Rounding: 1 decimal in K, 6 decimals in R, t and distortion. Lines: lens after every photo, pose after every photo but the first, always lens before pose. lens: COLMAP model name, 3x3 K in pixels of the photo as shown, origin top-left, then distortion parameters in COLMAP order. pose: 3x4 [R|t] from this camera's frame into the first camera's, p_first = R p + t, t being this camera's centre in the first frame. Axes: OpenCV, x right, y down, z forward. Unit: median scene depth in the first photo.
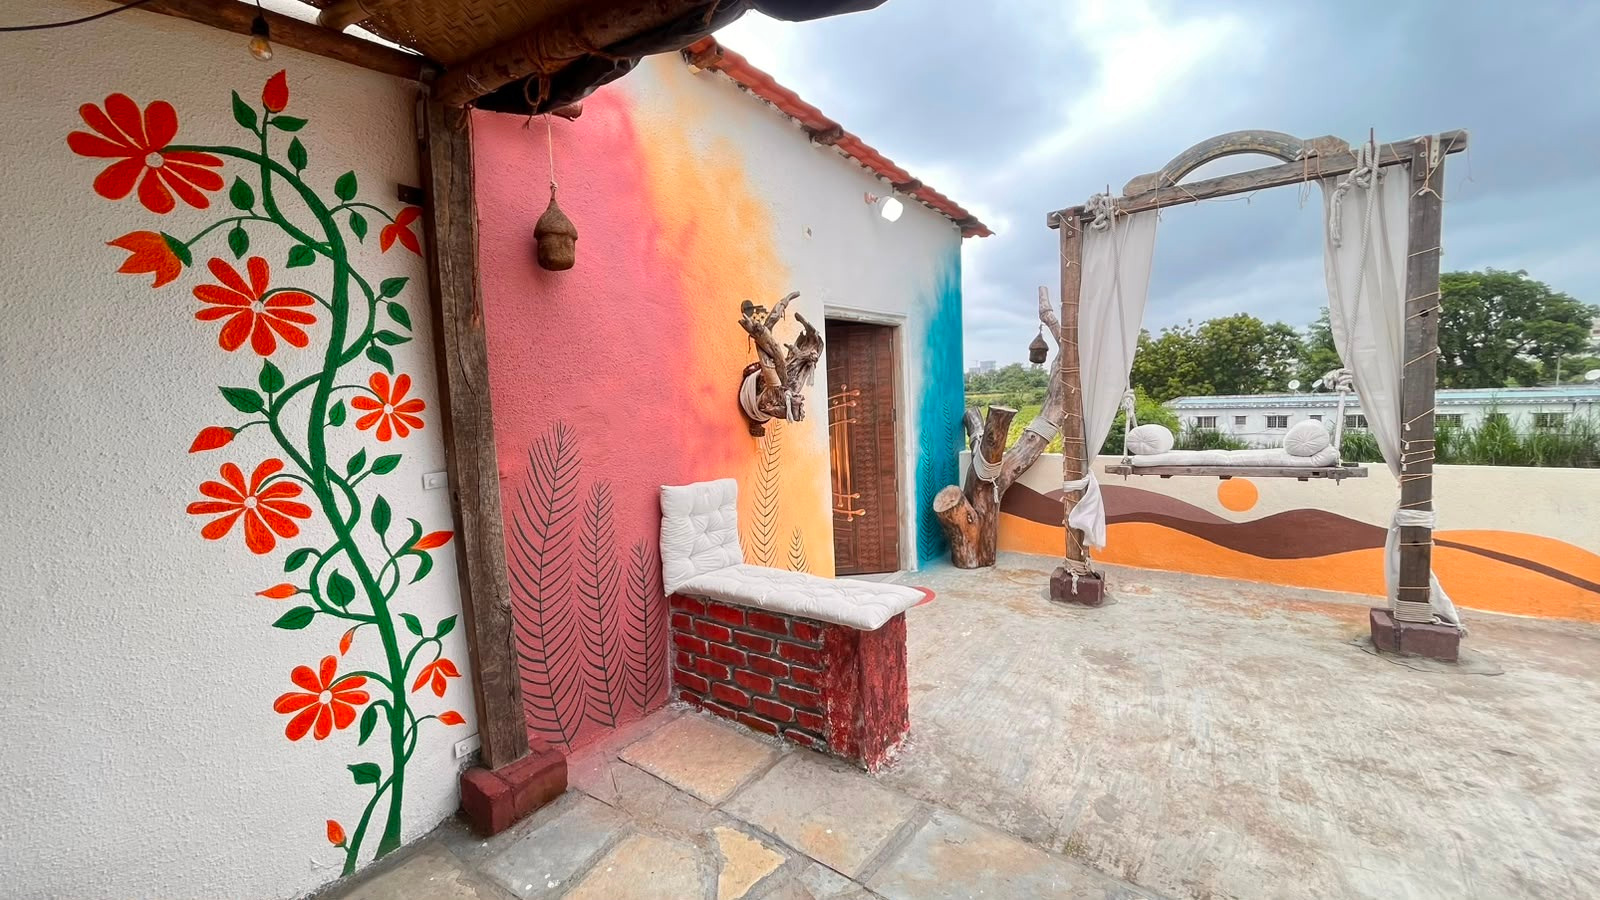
lens RADIAL K [[634.8, 0, 800.0], [0, 634.8, 450.0], [0, 0, 1]] dist [-0.001929, -0.000439]
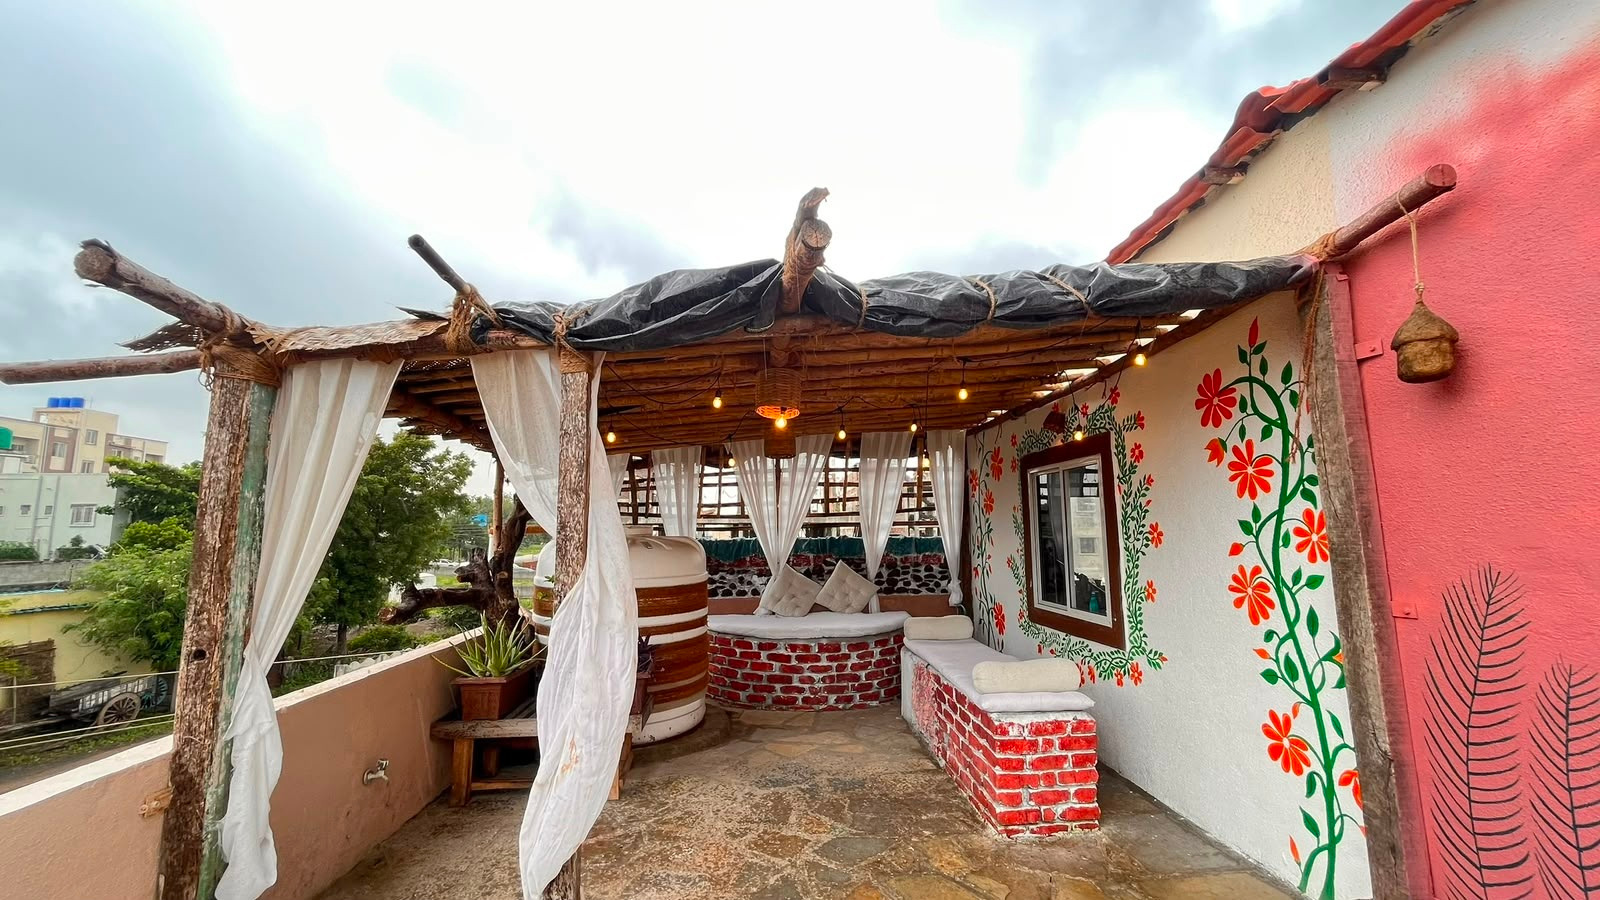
lens RADIAL K [[634.8, 0, 800.0], [0, 634.8, 450.0], [0, 0, 1]] dist [-0.001929, -0.000439]
pose [[-0.746693, -0.034059, -0.664296, 0.993189], [-0.019097, 0.999374, -0.029773, -0.190572], [0.664894, -0.009546, -0.746876, 1.333335]]
